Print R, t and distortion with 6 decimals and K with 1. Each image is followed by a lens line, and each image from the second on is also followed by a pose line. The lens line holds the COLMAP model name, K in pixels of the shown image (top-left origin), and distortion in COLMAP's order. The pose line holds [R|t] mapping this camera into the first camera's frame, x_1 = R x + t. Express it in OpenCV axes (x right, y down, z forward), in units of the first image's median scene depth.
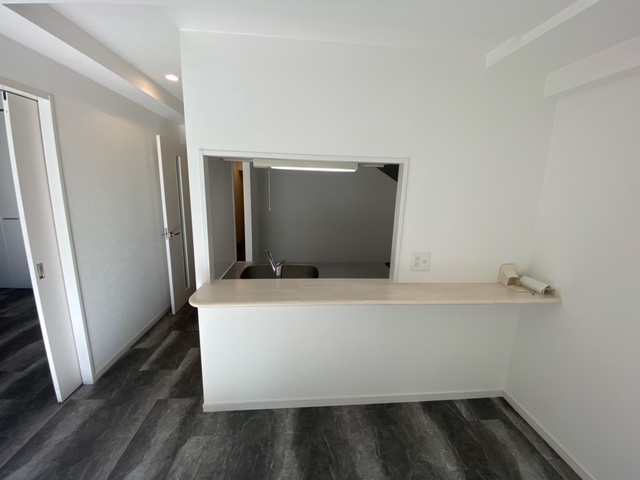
lens RADIAL K [[260.9, 0, 323.4], [0, 260.9, 240.5], [0, 0, 1]] dist [-0.018853, -0.006600]
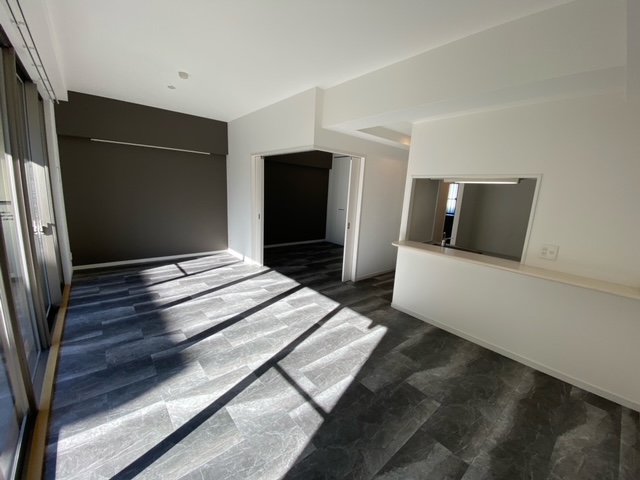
lens RADIAL K [[260.9, 0, 325.7], [0, 260.9, 239.3], [0, 0, 1]] dist [-0.018853, -0.006600]
pose [[0.593783, 0.136922, -0.792890, 0.727642], [-0.197861, 0.980004, 0.021059, 0.214098], [0.779918, 0.144377, 0.609001, -0.663019]]
